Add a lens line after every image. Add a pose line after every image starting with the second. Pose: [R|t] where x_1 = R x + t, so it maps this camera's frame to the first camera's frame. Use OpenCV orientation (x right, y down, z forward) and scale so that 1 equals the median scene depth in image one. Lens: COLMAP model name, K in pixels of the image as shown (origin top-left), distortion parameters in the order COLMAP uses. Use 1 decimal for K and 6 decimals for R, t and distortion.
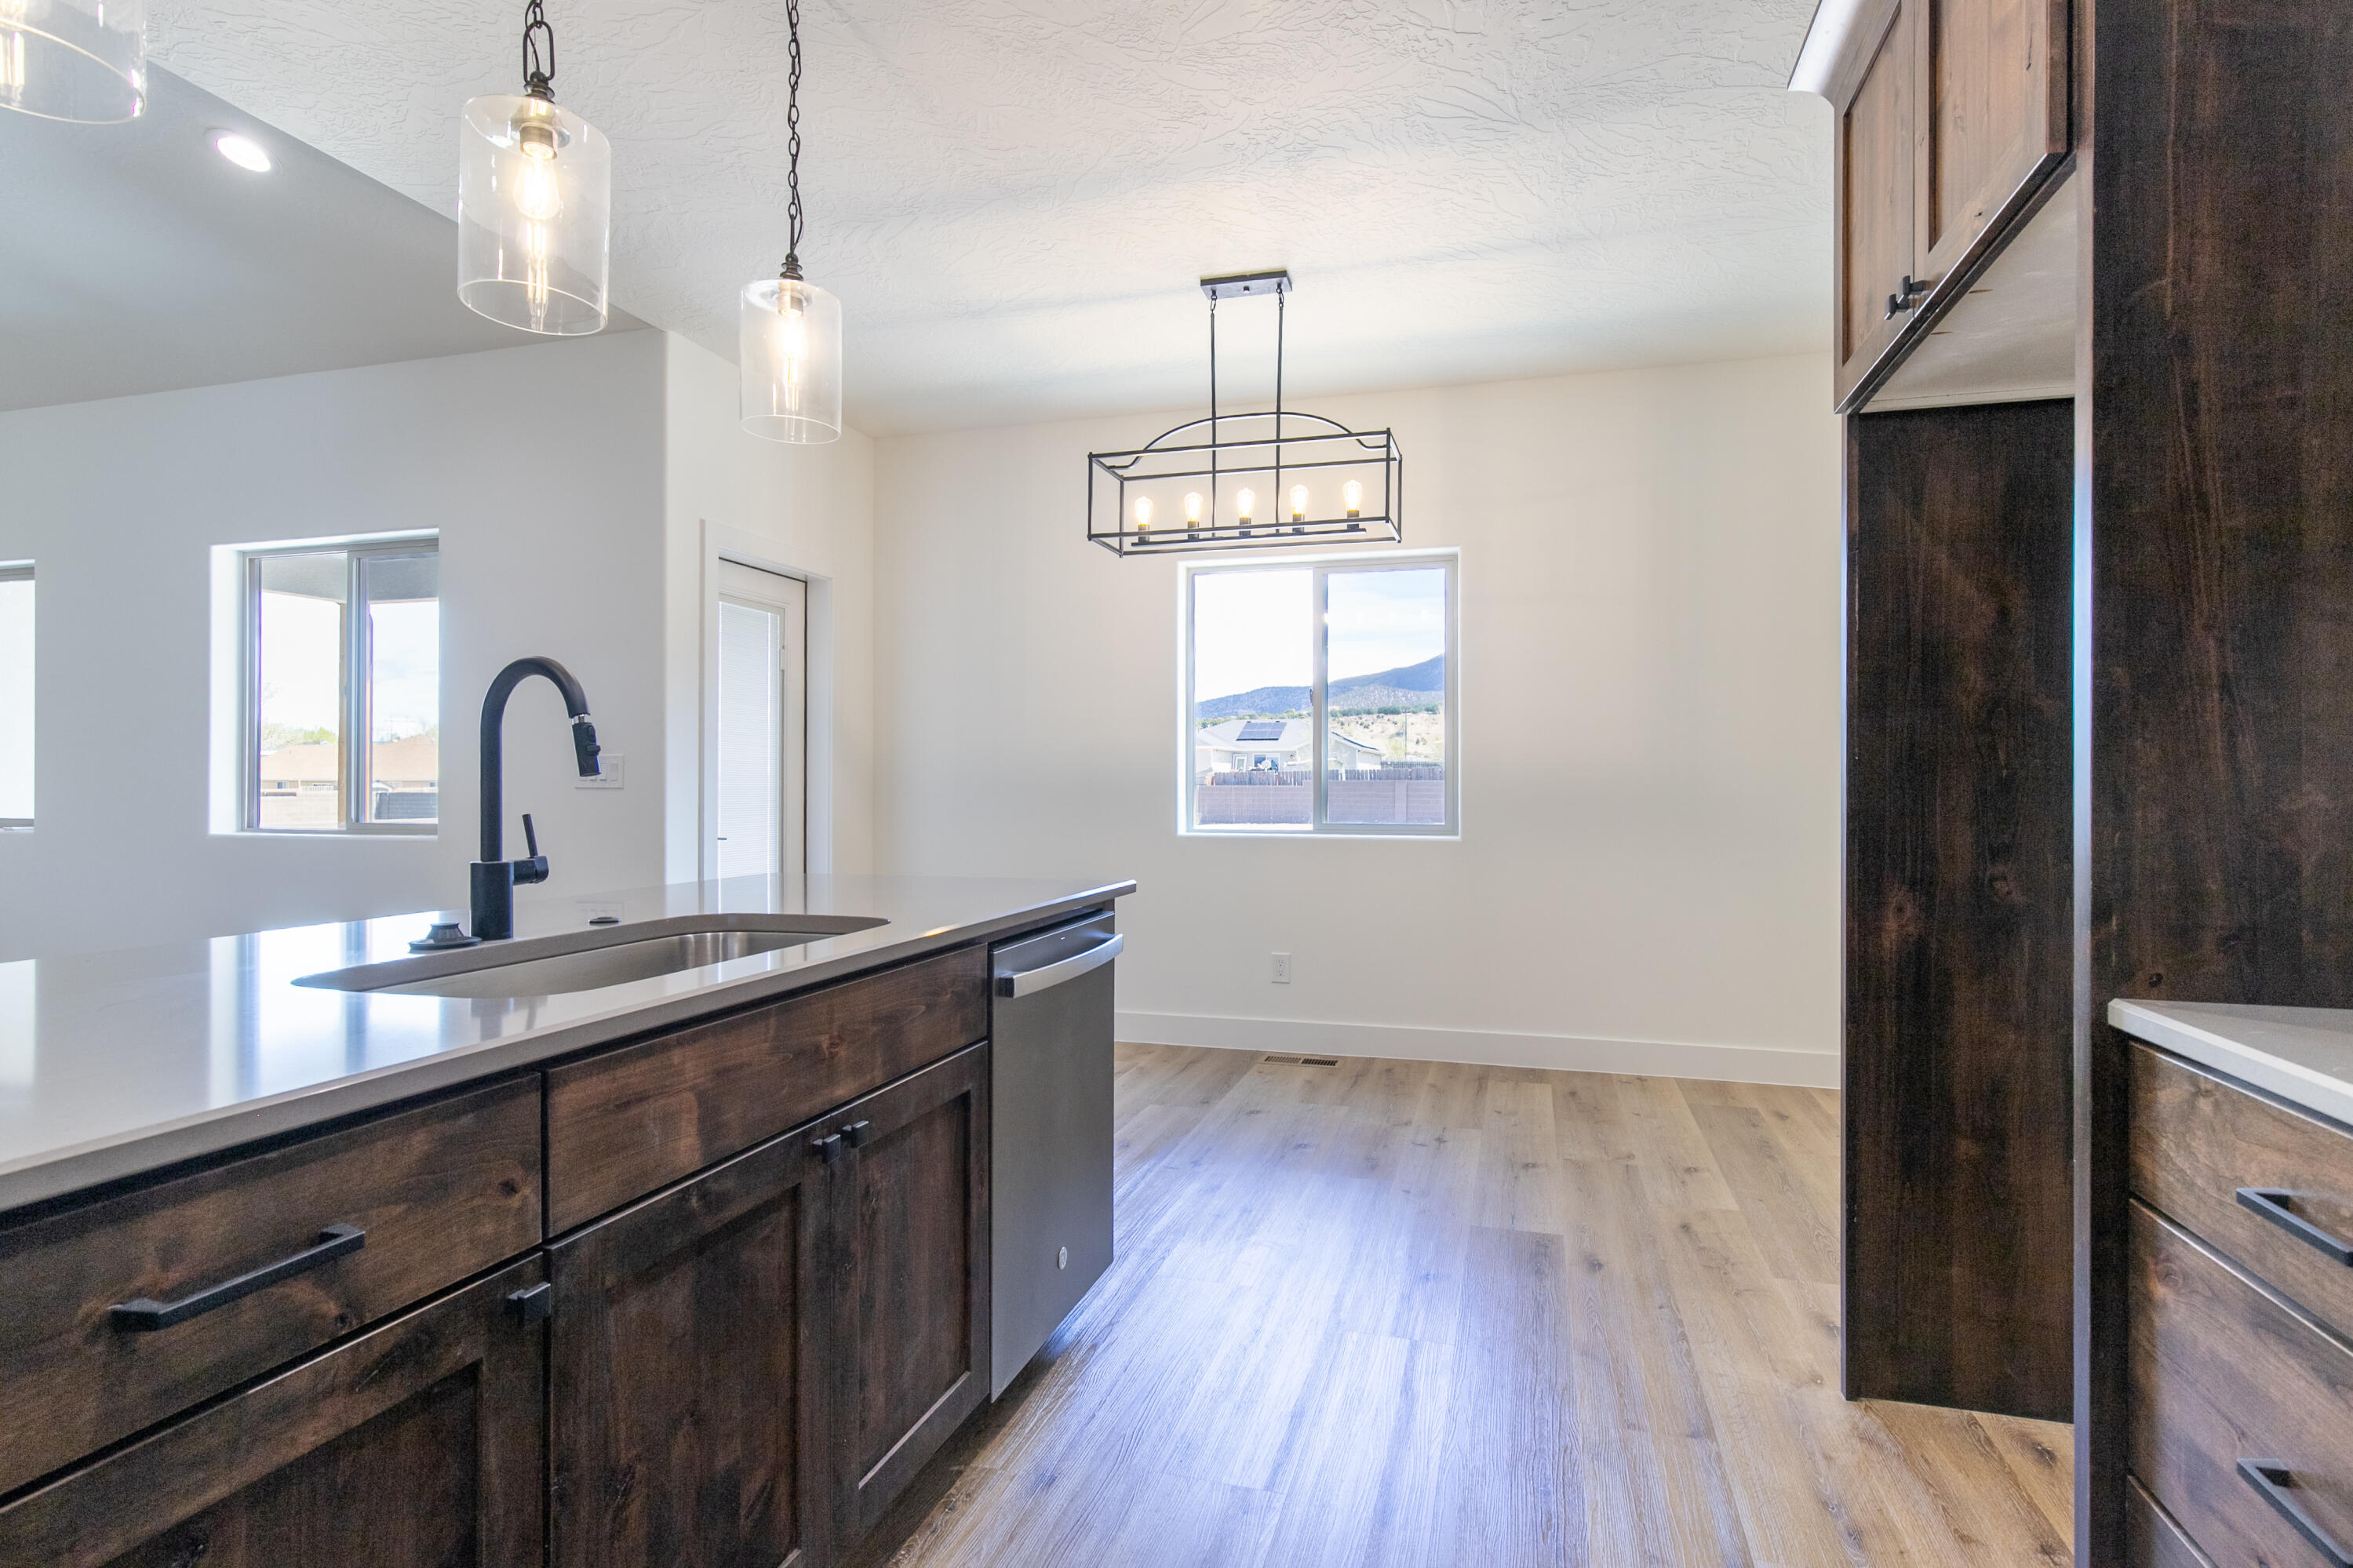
lens RADIAL K [[1153.0, 0, 1184.6], [0, 1153.0, 783.6], [0, 0, 1]] dist [0.000522, -0.000584]
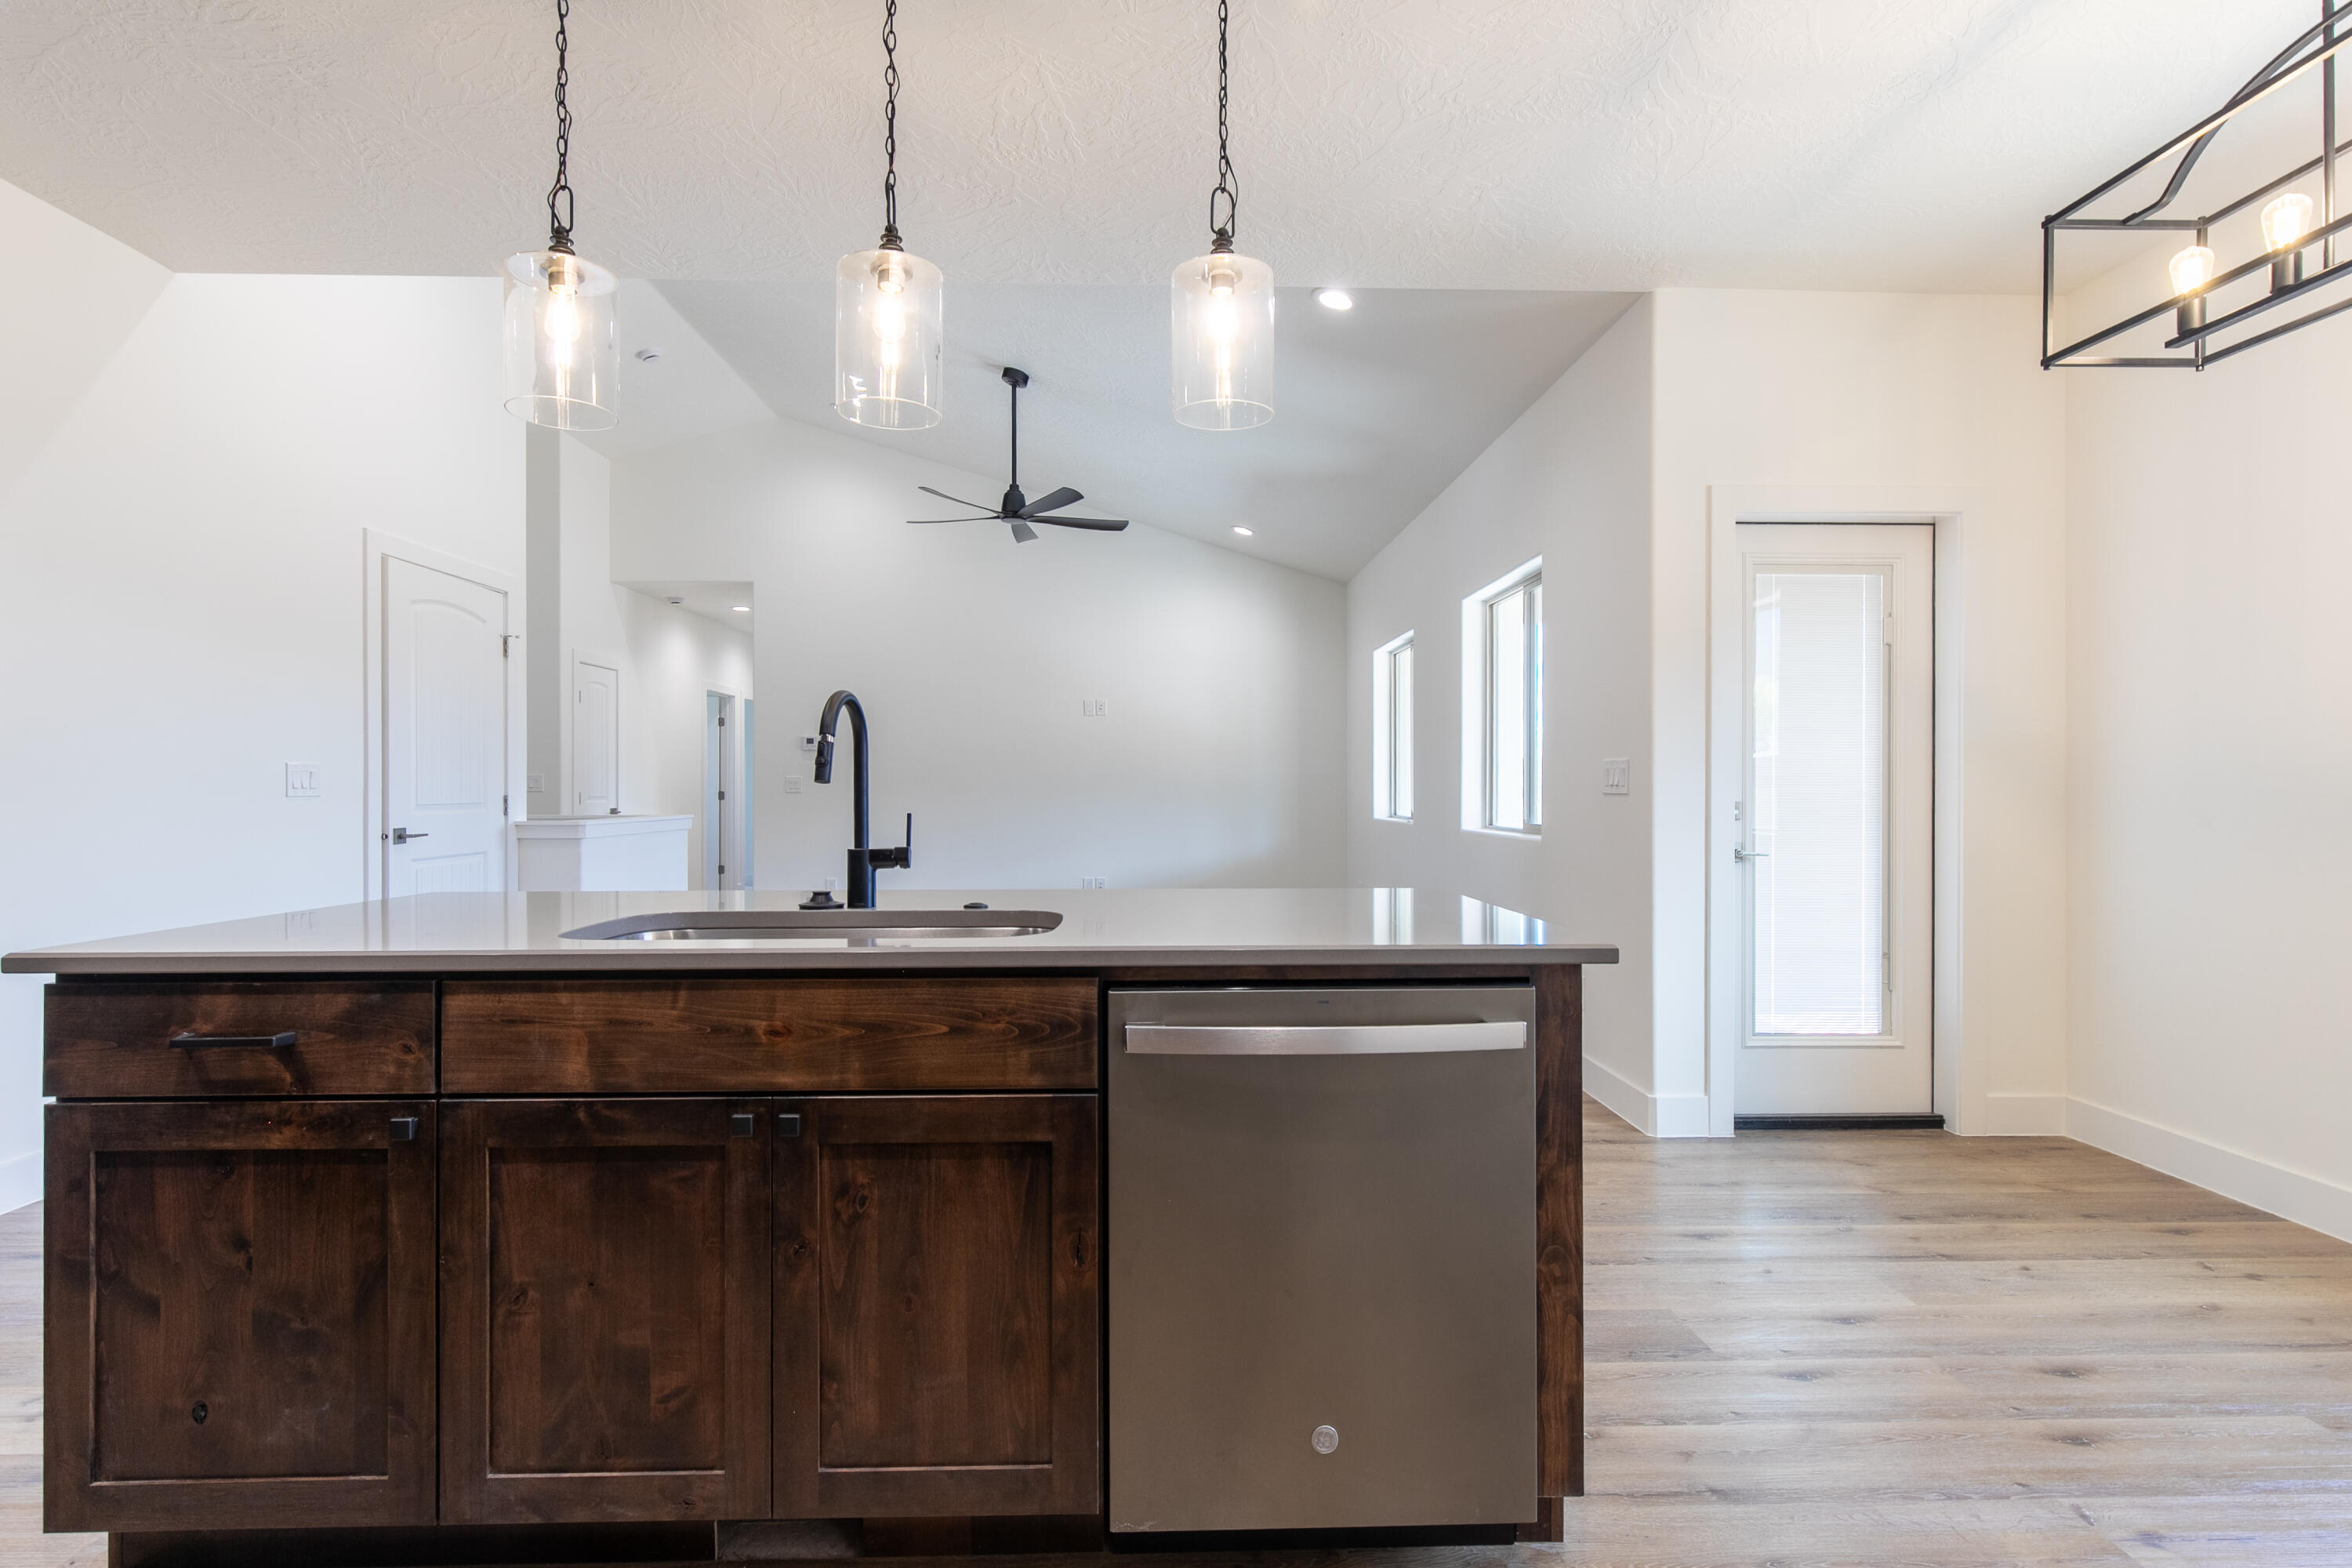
lens RADIAL K [[1152.6, 0, 1180.3], [0, 1152.6, 788.8], [0, 0, 1]] dist [0.000522, -0.000584]
pose [[0.316754, -0.000628, -0.948507, 0.993255], [0.000504, 1.000000, -0.000494, 0.000363], [0.948507, -0.000321, 0.316755, 1.216392]]
